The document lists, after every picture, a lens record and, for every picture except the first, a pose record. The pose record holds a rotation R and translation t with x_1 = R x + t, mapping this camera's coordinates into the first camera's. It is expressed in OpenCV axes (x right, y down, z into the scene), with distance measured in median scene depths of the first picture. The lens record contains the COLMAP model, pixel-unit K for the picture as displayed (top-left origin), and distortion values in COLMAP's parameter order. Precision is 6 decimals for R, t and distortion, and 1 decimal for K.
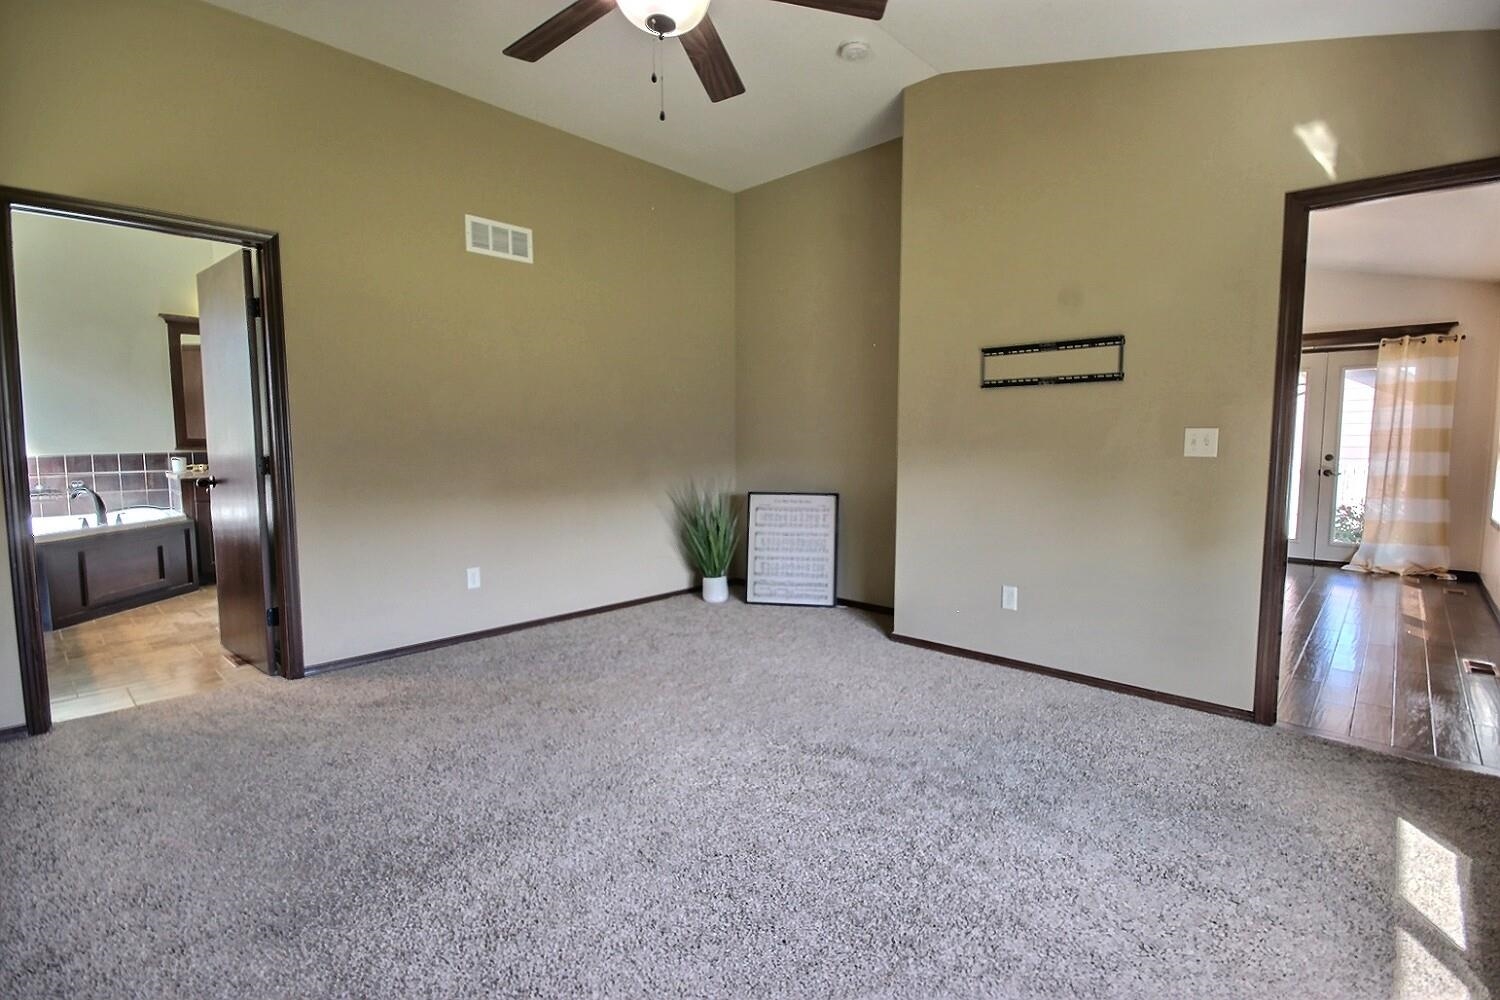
lens RADIAL K [[695.9, 0, 765.1], [0, 695.9, 499.7], [0, 0, 1]] dist [0.003743, -0.009870]
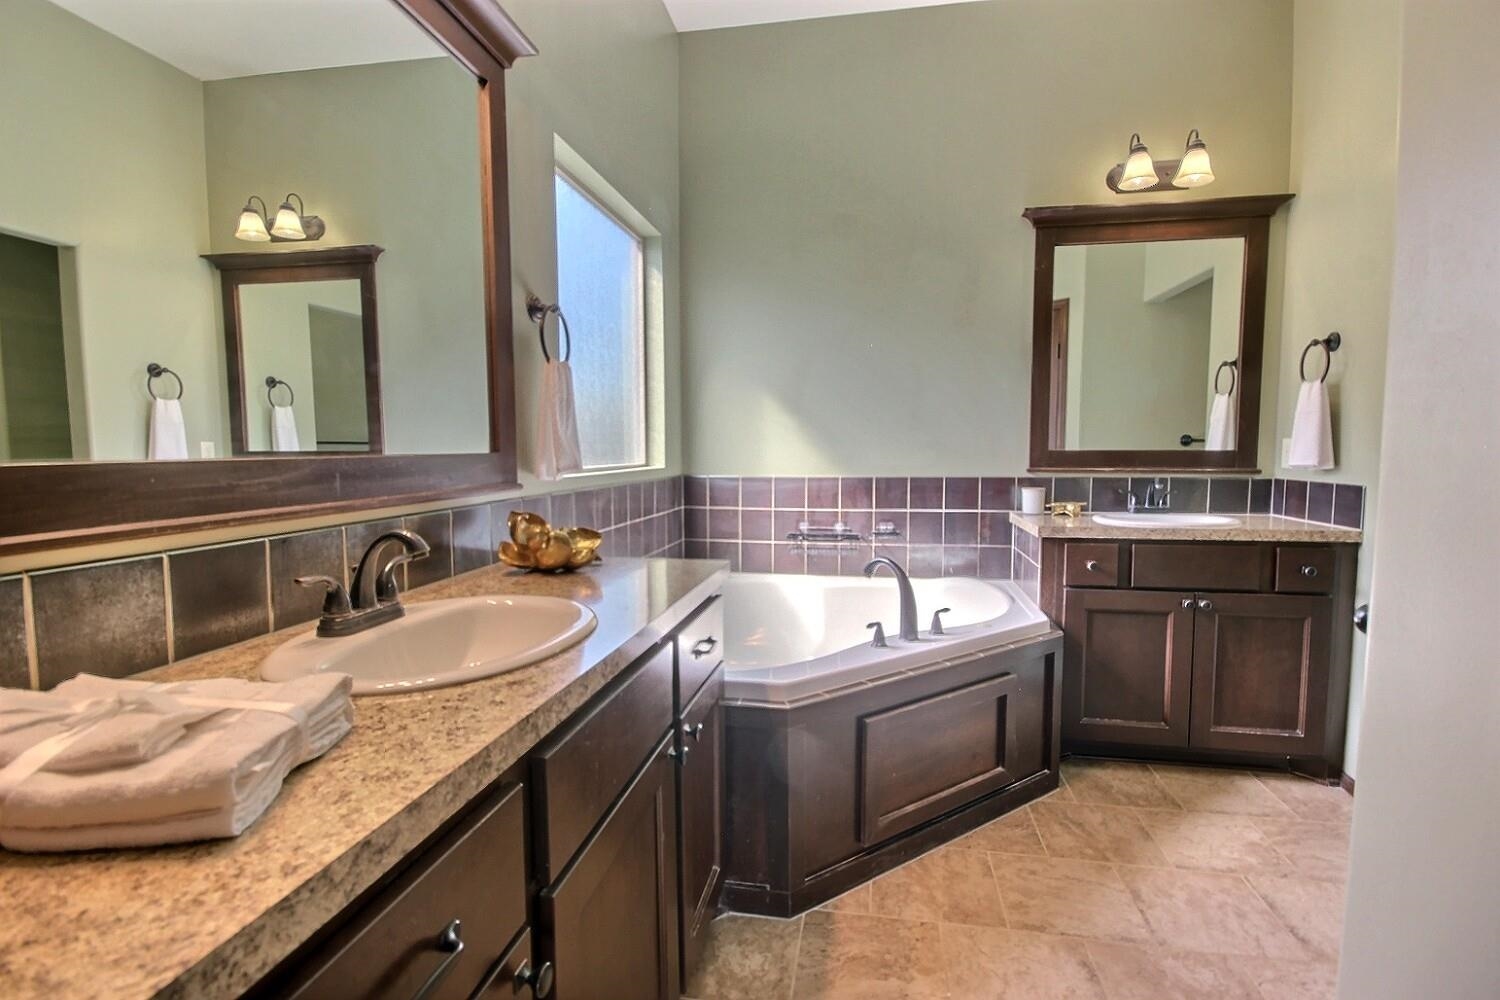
lens RADIAL K [[695.9, 0, 758.5], [0, 695.9, 505.3], [0, 0, 1]] dist [0.003743, -0.009870]
pose [[0.535621, 0.060205, -0.842310, -0.523033], [-0.067937, 0.997294, 0.028082, -0.048282], [0.841721, 0.042183, 0.538262, 0.555617]]
